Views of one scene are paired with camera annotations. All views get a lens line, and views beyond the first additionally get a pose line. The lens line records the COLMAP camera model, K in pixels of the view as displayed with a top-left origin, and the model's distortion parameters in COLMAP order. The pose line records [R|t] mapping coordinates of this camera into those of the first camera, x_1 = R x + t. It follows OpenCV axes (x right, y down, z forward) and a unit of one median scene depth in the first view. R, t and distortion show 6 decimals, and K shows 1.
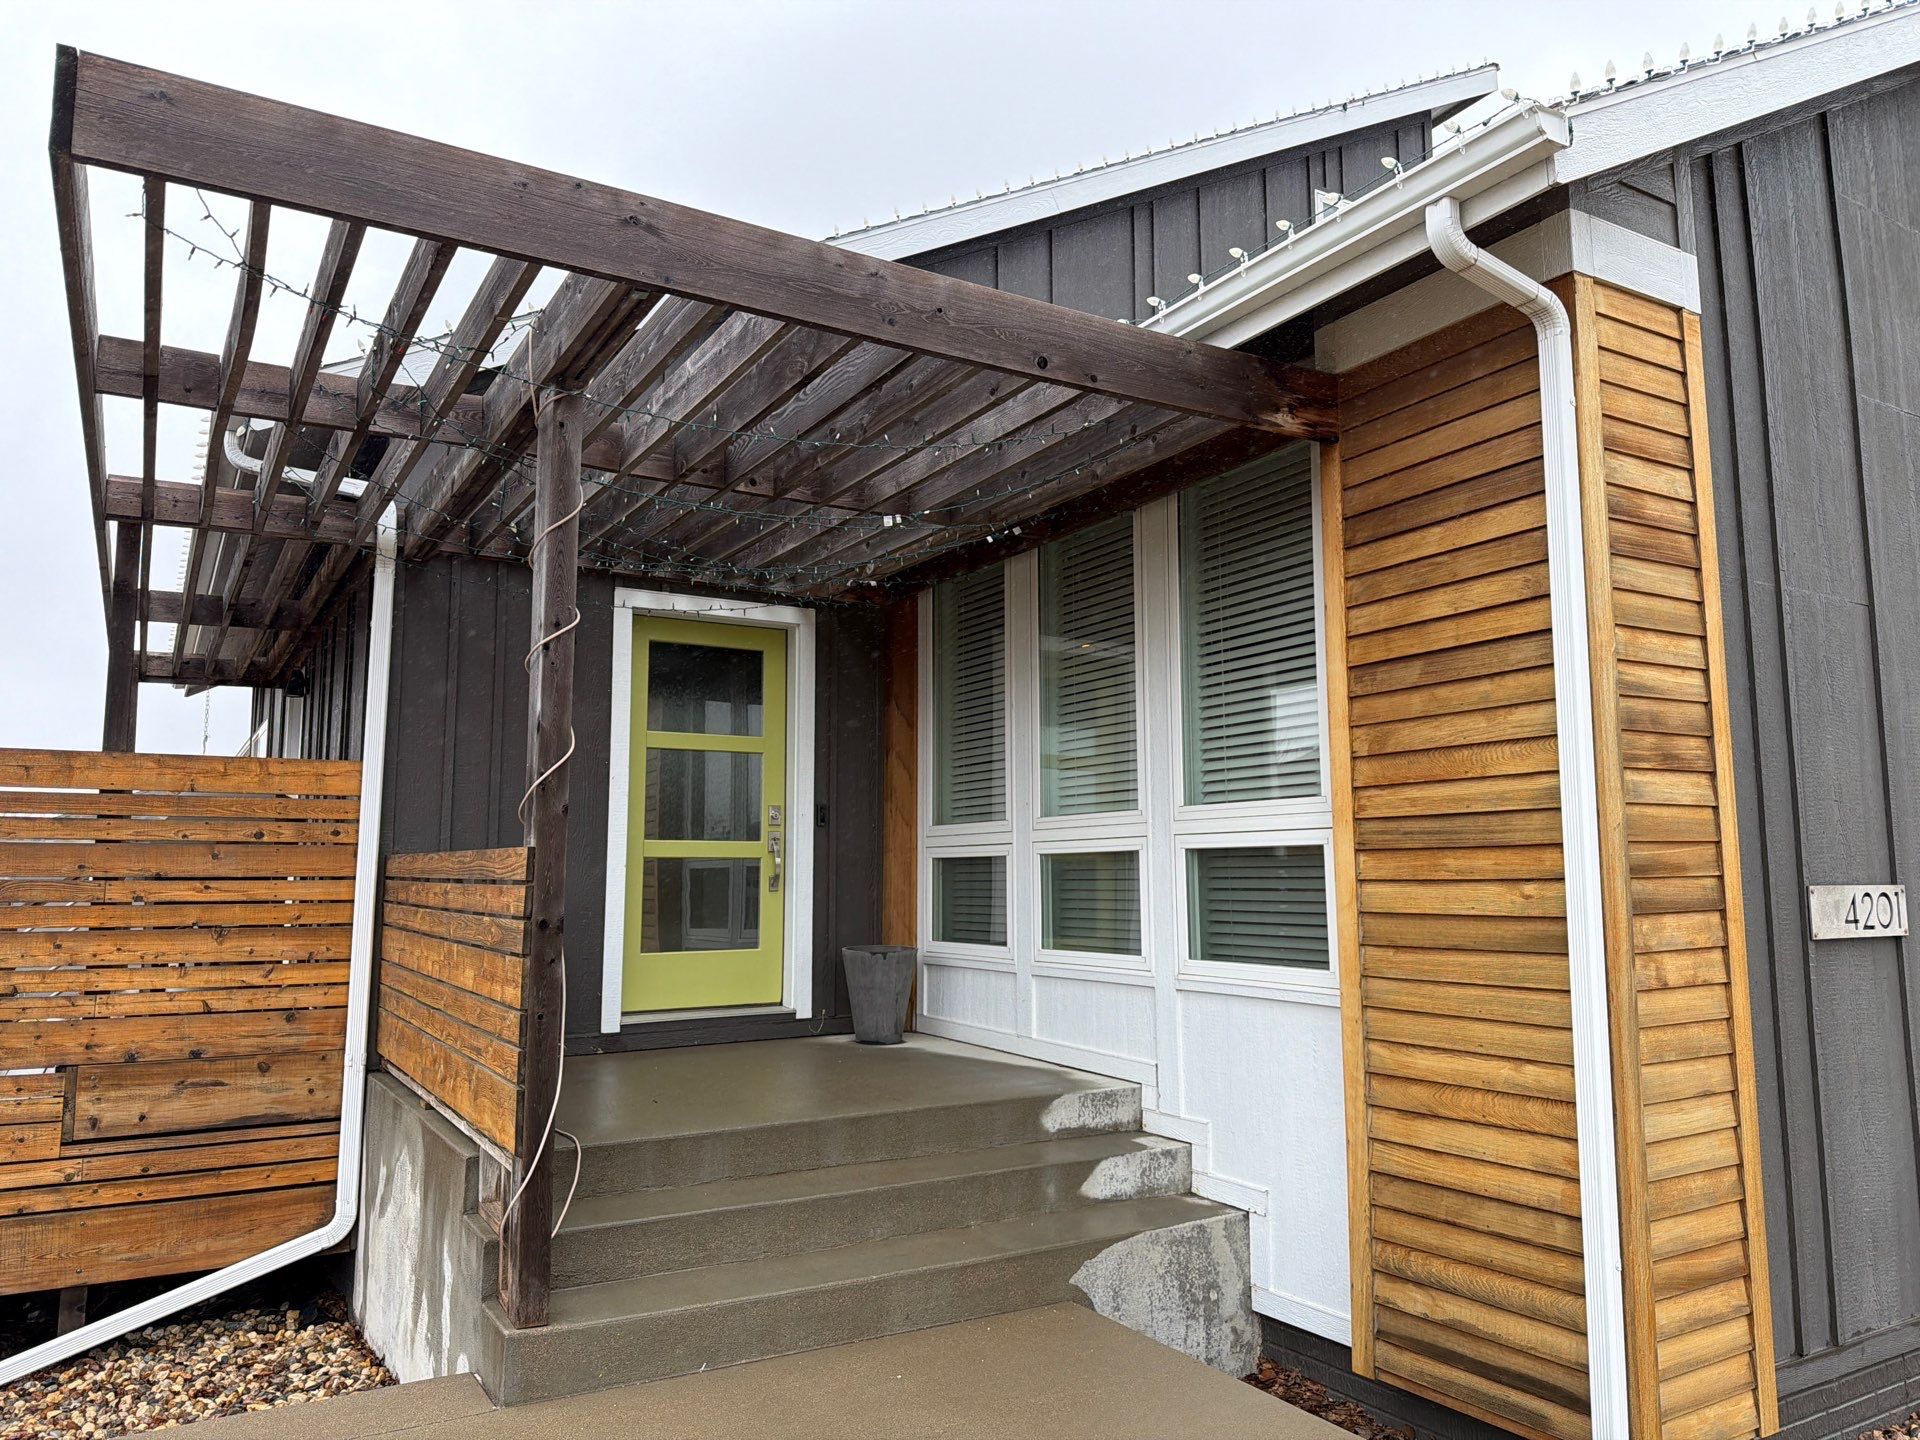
lens RADIAL K [[1324.6, 0, 960.0], [0, 1324.6, 720.0], [0, 0, 1]] dist [0.039465, -0.050436]
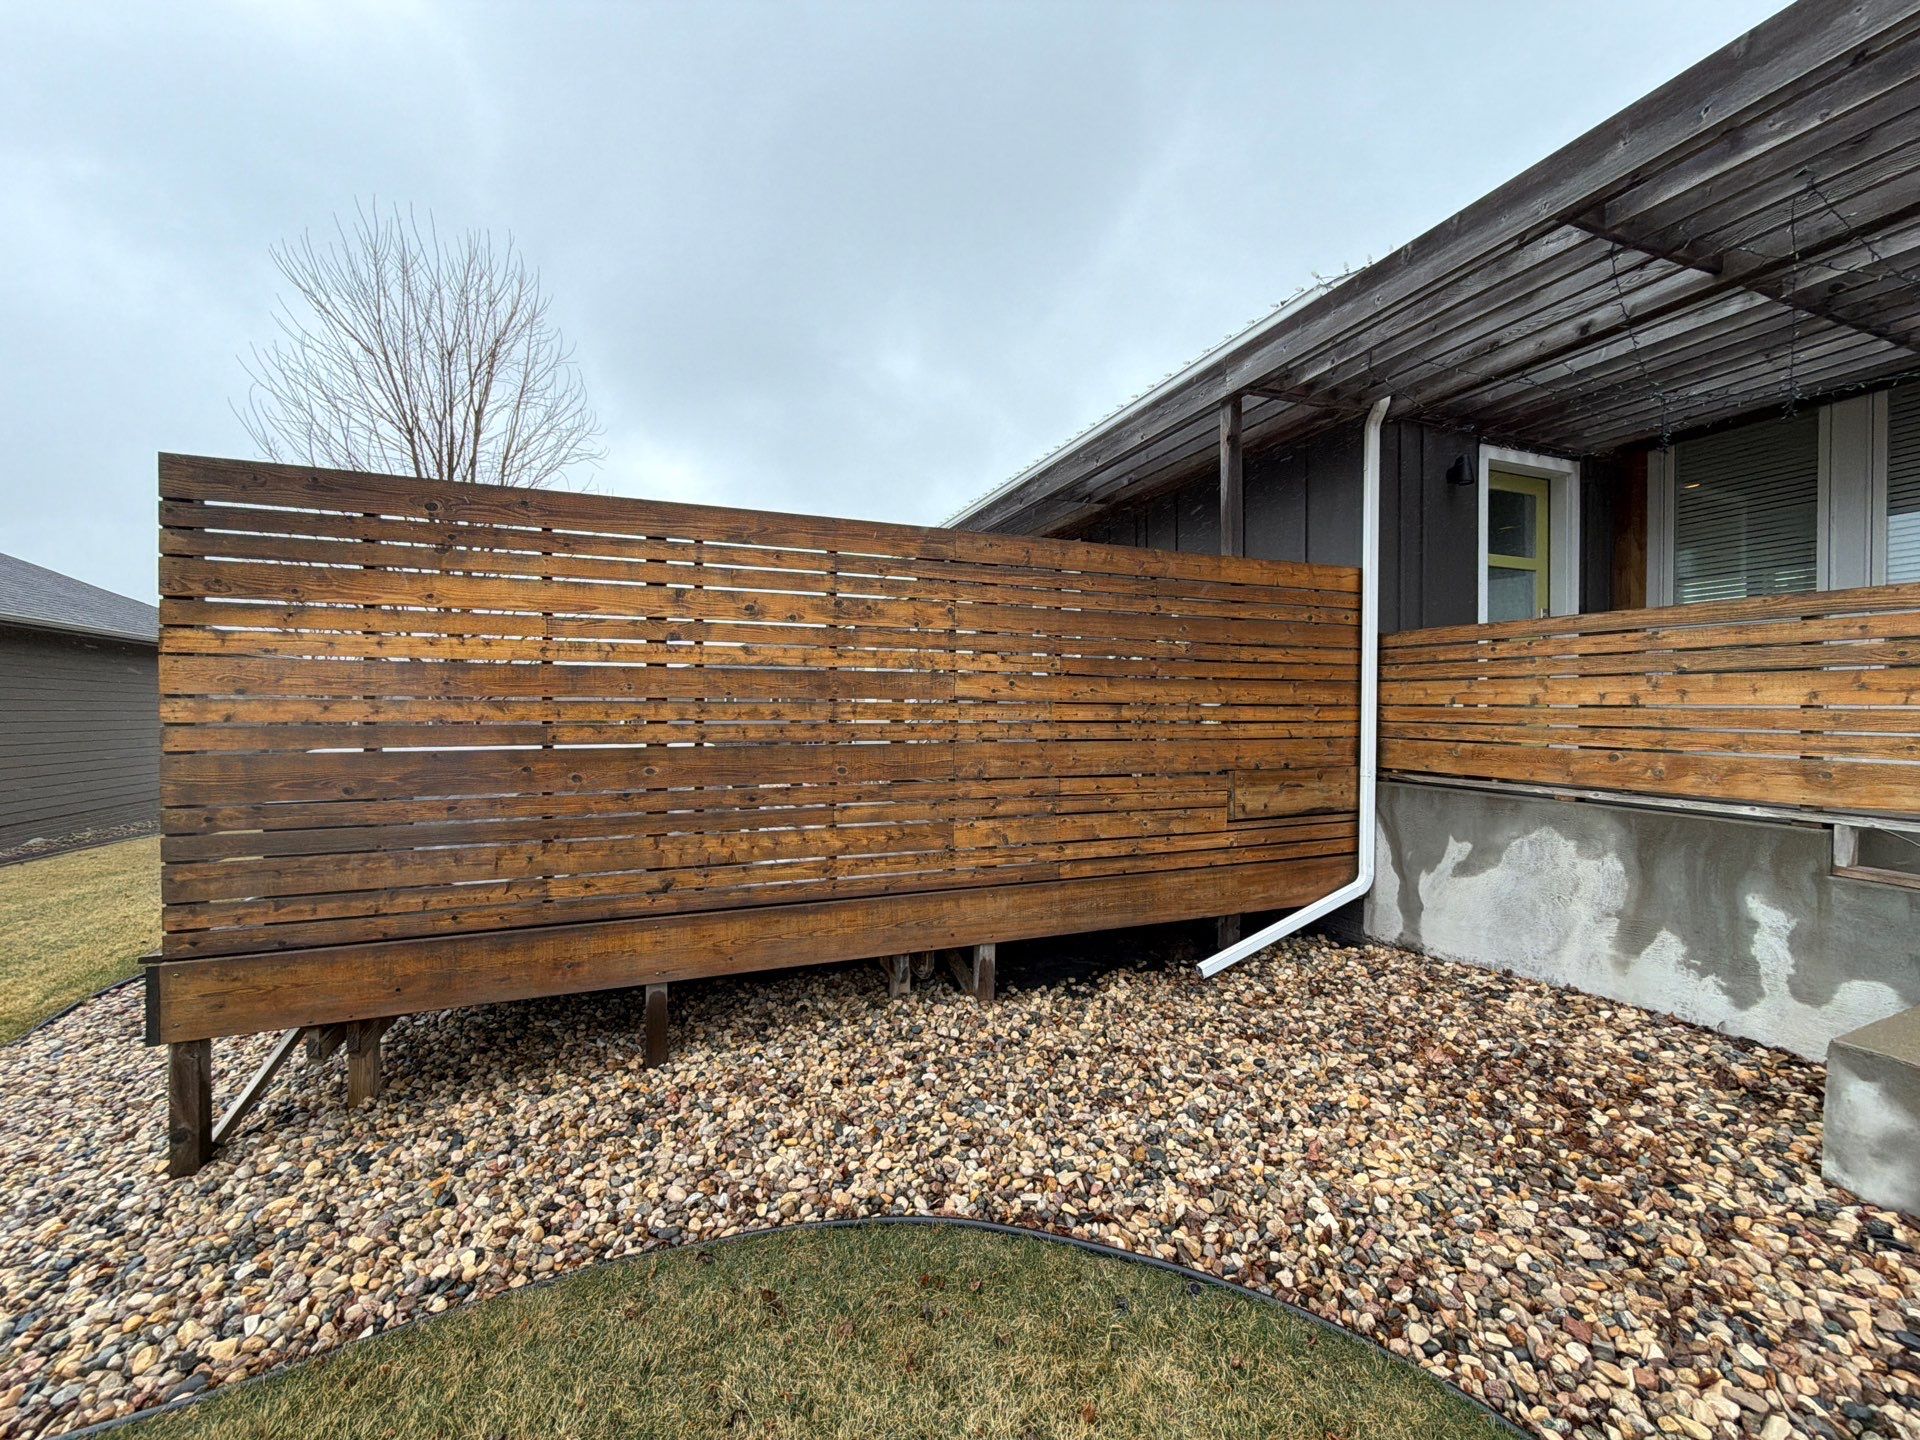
lens RADIAL K [[752.1, 0, 960.0], [0, 752.1, 720.0], [0, 0, 1]] dist [-0.001223, 0.000198]
pose [[0.986737, 0.005445, -0.162235, -0.951238], [0.016479, 0.990914, 0.133485, 0.100747], [0.161488, -0.134388, 0.977682, 0.164538]]
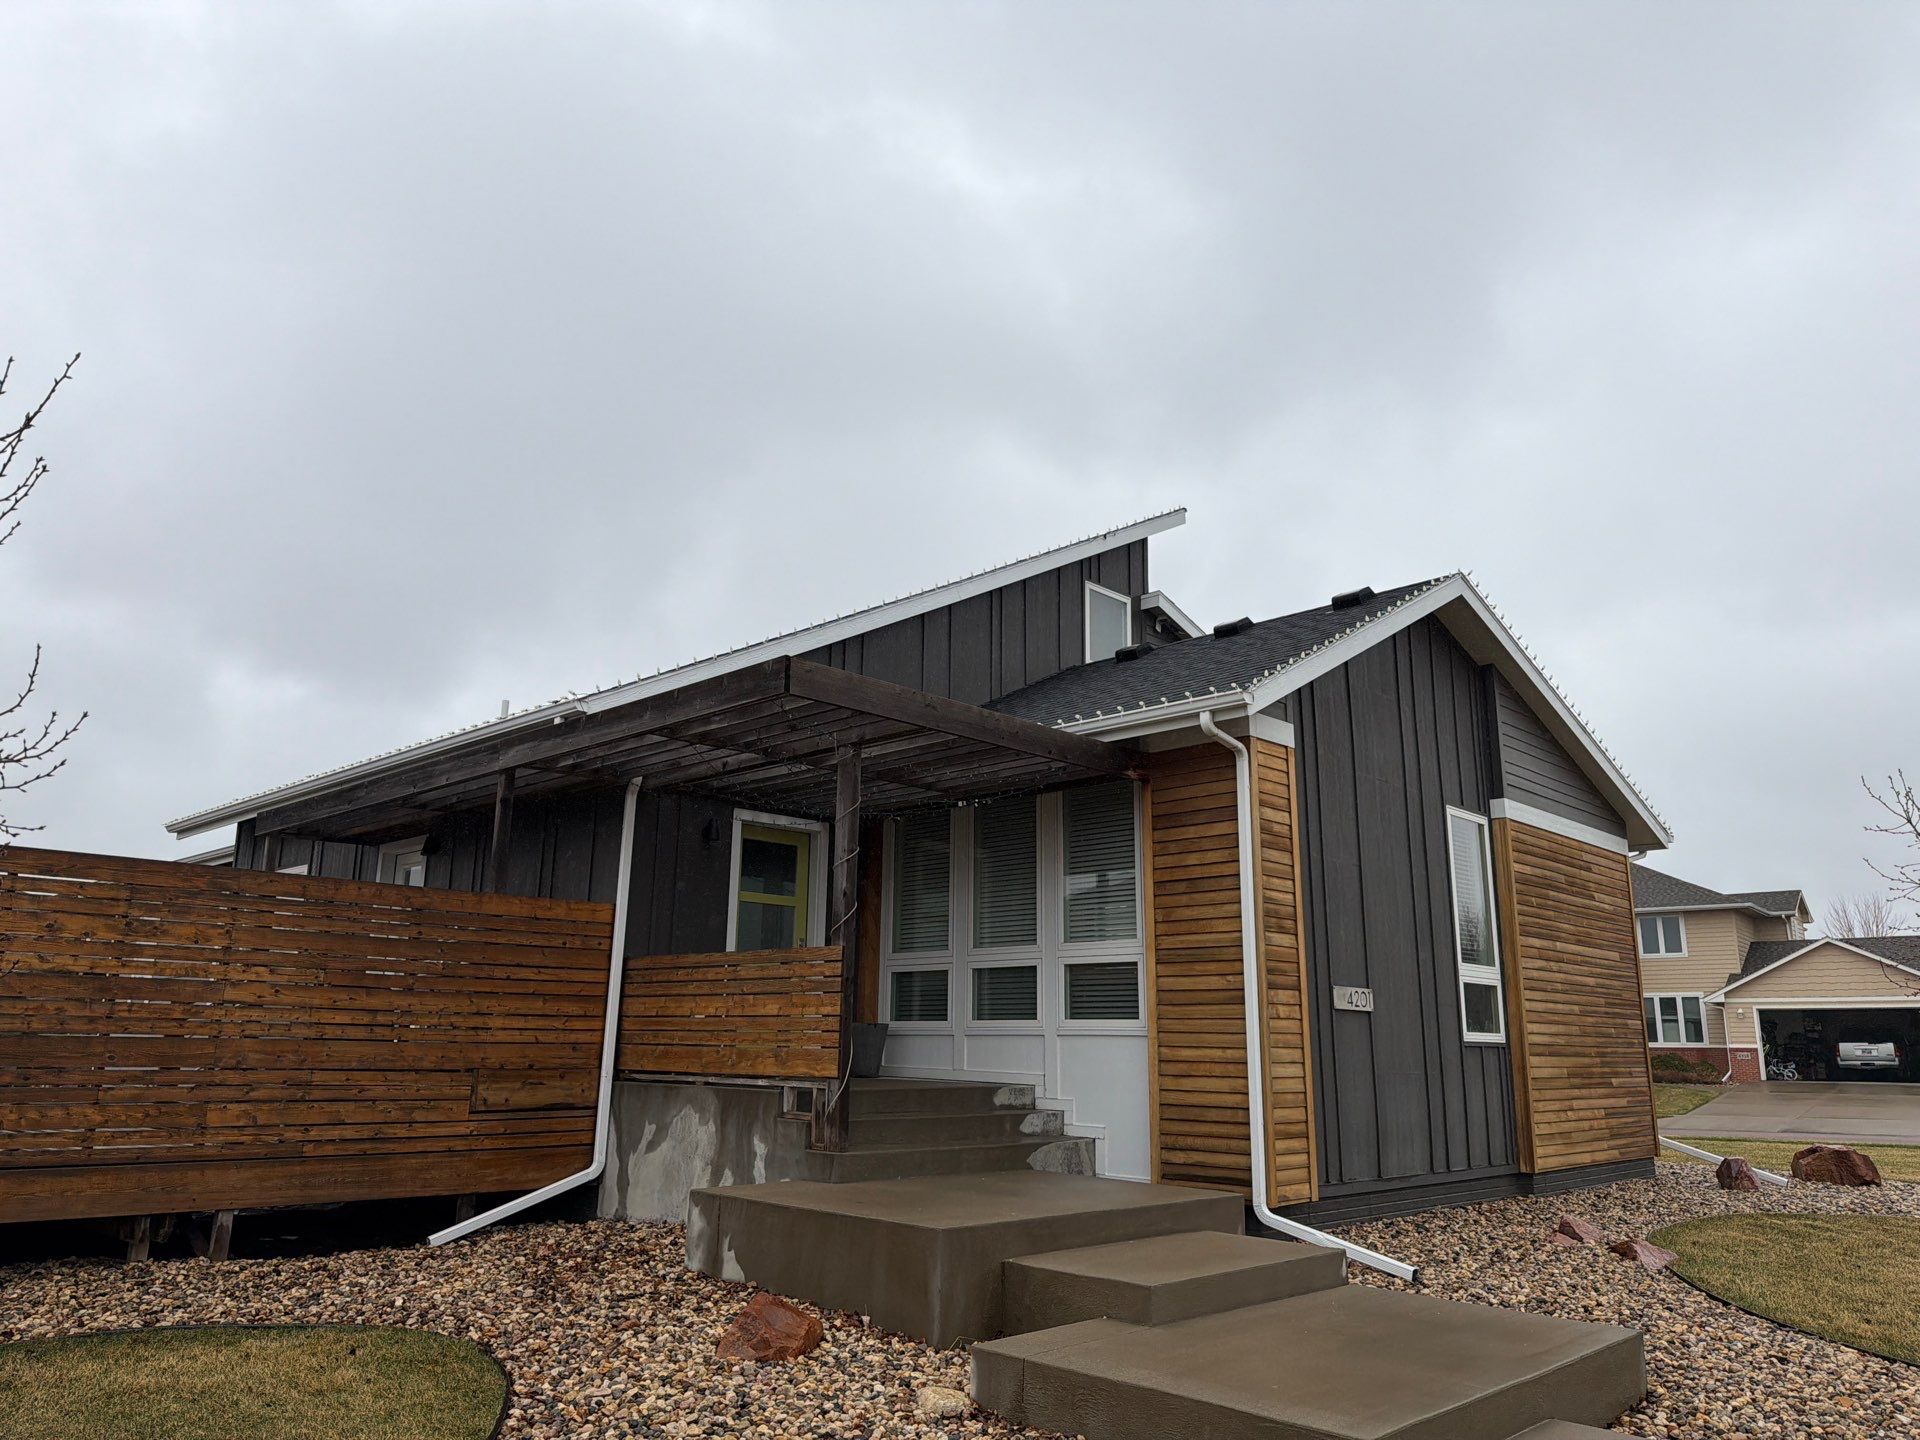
lens RADIAL K [[1317.9, 0, 939.4], [0, 1317.9, 733.5], [0, 0, 1]] dist [0.090438, -0.145433]
pose [[0.966981, 0.074261, 0.243789, -0.613428], [-0.046578, 0.991989, -0.117422, -0.009246], [-0.250556, 0.102189, 0.962694, -1.082088]]
